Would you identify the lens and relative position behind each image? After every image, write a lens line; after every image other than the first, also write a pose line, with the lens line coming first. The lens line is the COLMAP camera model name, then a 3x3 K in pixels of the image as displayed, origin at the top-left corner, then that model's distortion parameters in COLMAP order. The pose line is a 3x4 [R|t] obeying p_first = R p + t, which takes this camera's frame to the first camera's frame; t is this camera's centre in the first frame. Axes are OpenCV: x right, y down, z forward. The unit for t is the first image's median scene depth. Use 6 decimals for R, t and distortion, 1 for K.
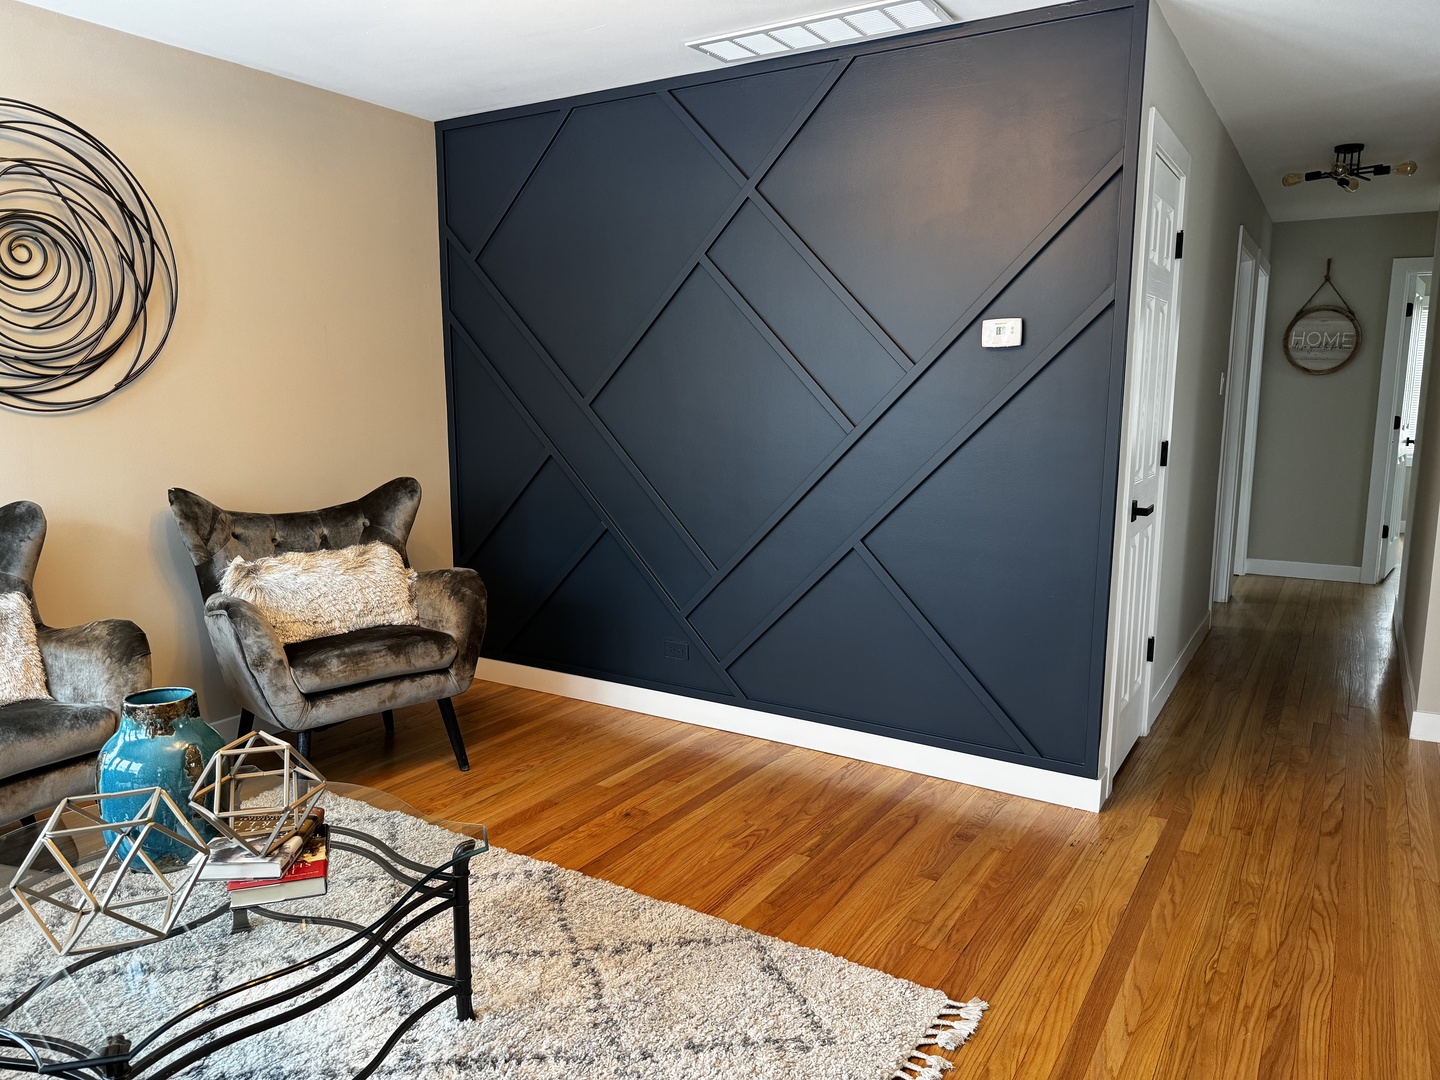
lens RADIAL K [[1009.5, 0, 720.0], [0, 1009.5, 540.0], [0, 0, 1]] dist [0.008915, -0.003354]
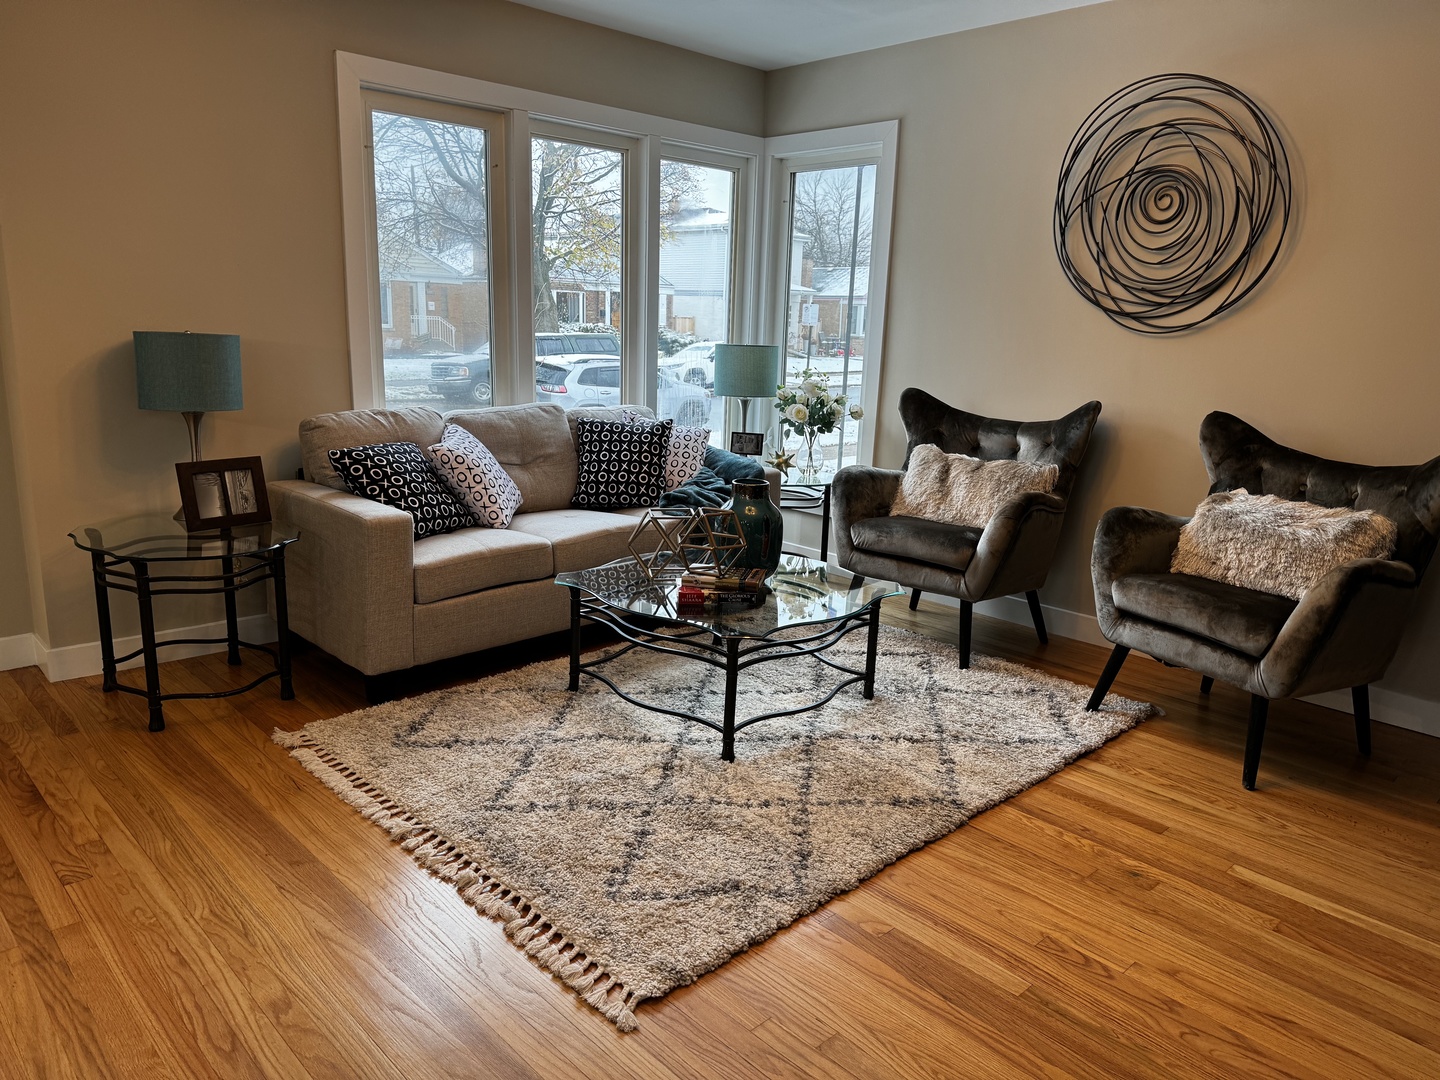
lens RADIAL K [[995.0, 0, 720.0], [0, 995.0, 540.0], [0, 0, 1]] dist [0.052240, -0.000127]
pose [[-0.252359, 0.201113, -0.946503, 0.645923], [-0.180453, 0.951222, 0.250228, -0.098402], [0.950659, 0.233947, -0.203758, 0.789785]]
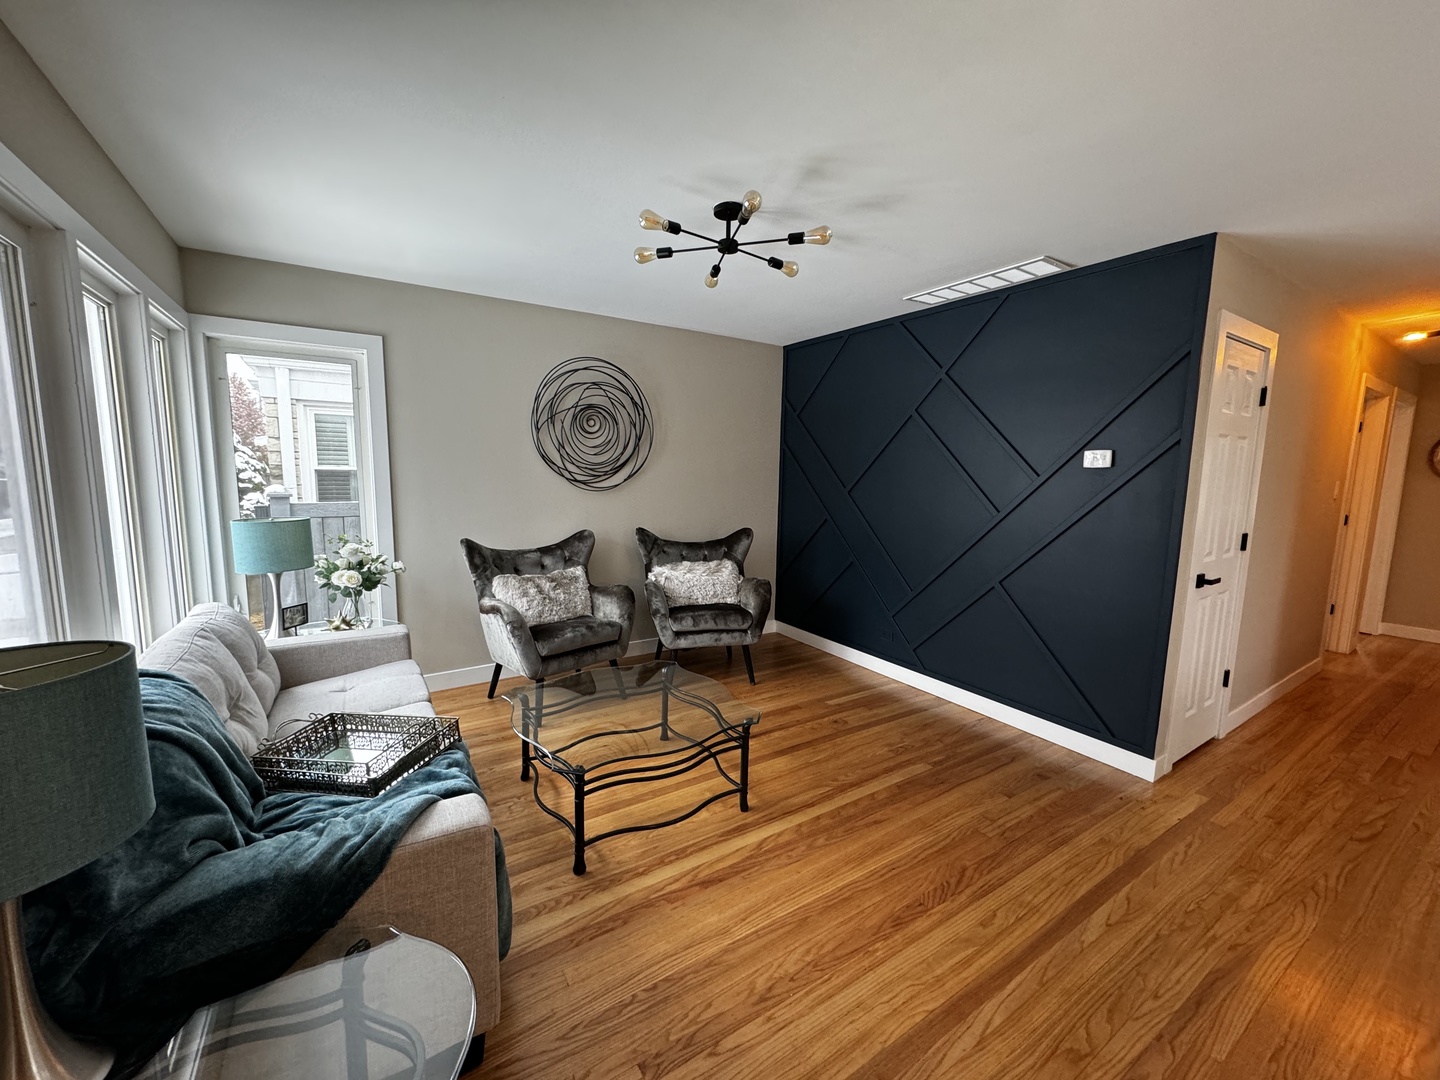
lens RADIAL K [[571.6, 0, 720.0], [0, 571.6, 540.0], [0, 0, 1]] dist [-0.035358, 0.016500]
pose [[0.902703, 0.065597, -0.425234, 0.131376], [-0.078346, 0.996847, -0.012542, -0.024270], [0.423071, 0.044637, 0.904997, -0.028956]]
